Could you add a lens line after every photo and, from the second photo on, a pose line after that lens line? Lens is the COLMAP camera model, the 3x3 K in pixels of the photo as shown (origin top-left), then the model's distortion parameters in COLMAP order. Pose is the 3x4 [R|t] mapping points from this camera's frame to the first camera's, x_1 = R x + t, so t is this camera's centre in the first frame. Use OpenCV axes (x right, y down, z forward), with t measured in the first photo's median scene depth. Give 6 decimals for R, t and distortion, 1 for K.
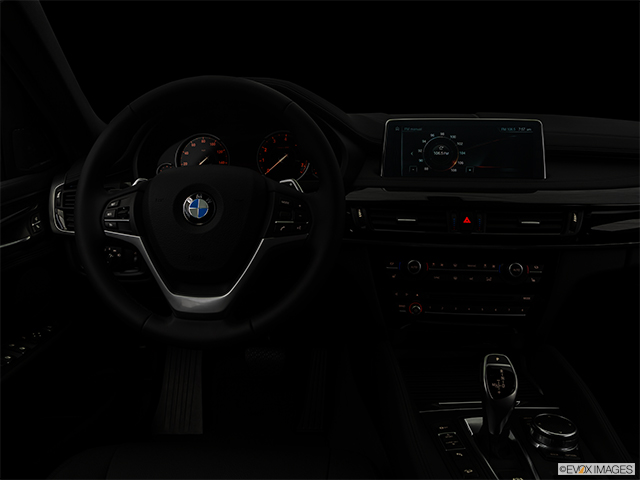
lens RADIAL K [[470.1, 0, 319.2], [0, 470.1, 215.6], [0, 0, 1]] dist [-0.105702, -0.001016]
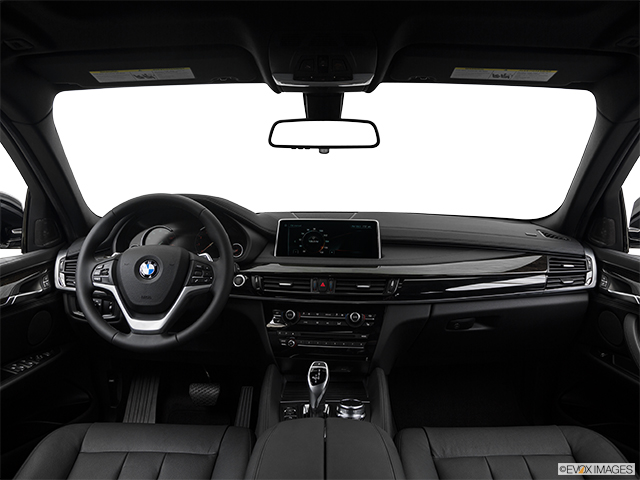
lens RADIAL K [[483.5, 0, 312.2], [0, 483.5, 240.6], [0, 0, 1]] dist [-0.107000, 0.005605]
pose [[0.999635, 0.016805, 0.021160, 0.237600], [-0.013995, 0.991856, -0.126592, 0.067871], [-0.023115, 0.126250, 0.991729, -0.607697]]
